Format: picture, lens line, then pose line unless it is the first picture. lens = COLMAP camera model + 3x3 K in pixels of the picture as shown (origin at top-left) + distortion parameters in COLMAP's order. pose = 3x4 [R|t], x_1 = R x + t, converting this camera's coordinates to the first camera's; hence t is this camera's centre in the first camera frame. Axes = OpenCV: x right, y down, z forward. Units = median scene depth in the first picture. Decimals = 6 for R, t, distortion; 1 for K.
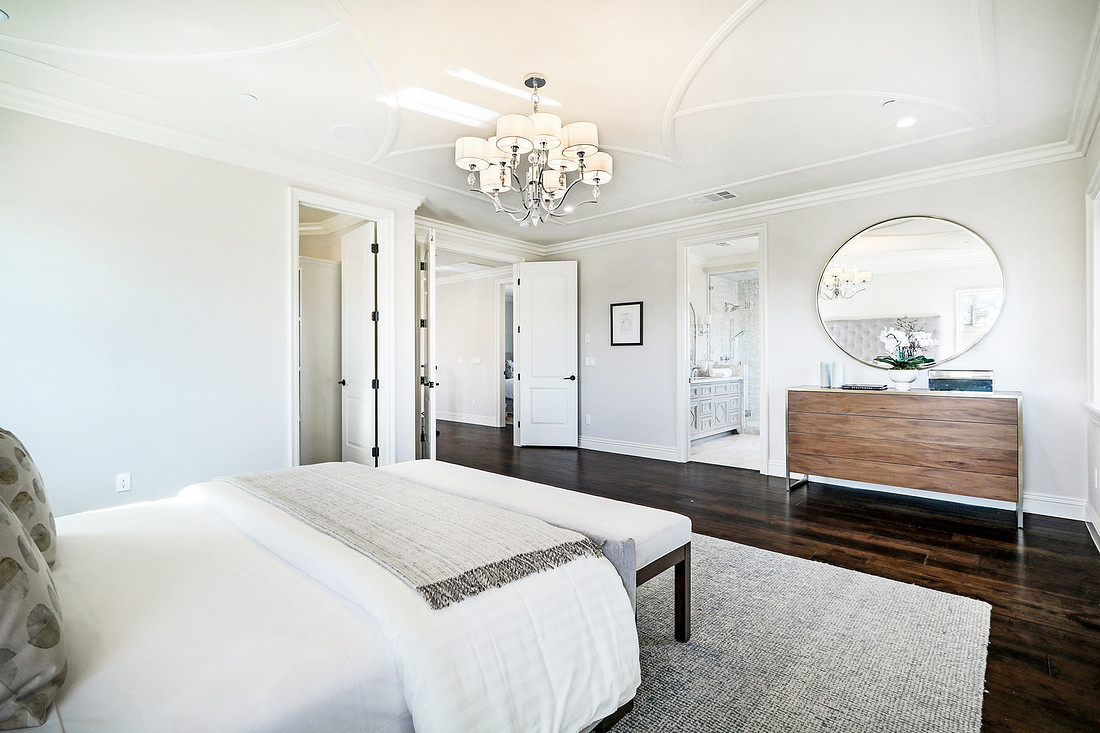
lens RADIAL K [[534.5, 0, 548.6], [0, 534.5, 363.7], [0, 0, 1]] dist [-0.006659, -0.000394]
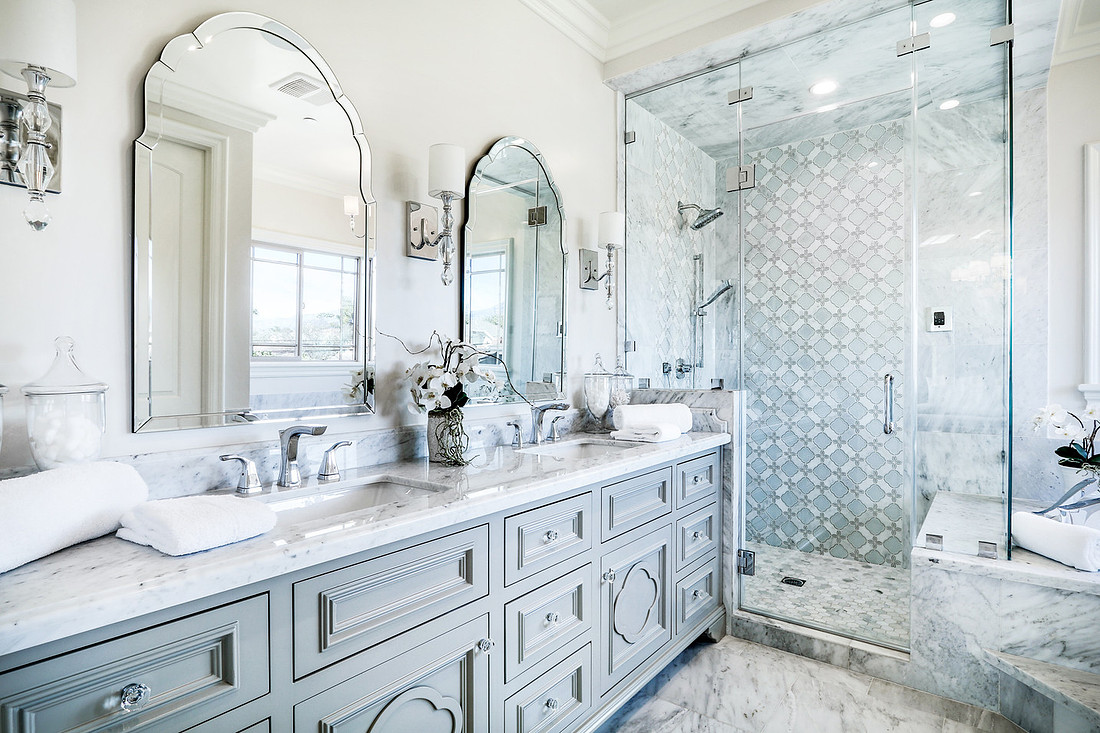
lens RADIAL K [[573.8, 0, 551.1], [0, 573.8, 366.3], [0, 0, 1]] dist [-0.003128, -0.000093]
pose [[0.998297, 0.005656, 0.058067, 0.246418], [-0.005637, 0.999984, -0.000485, -0.010503], [-0.058069, 0.000157, 0.998313, 0.688923]]
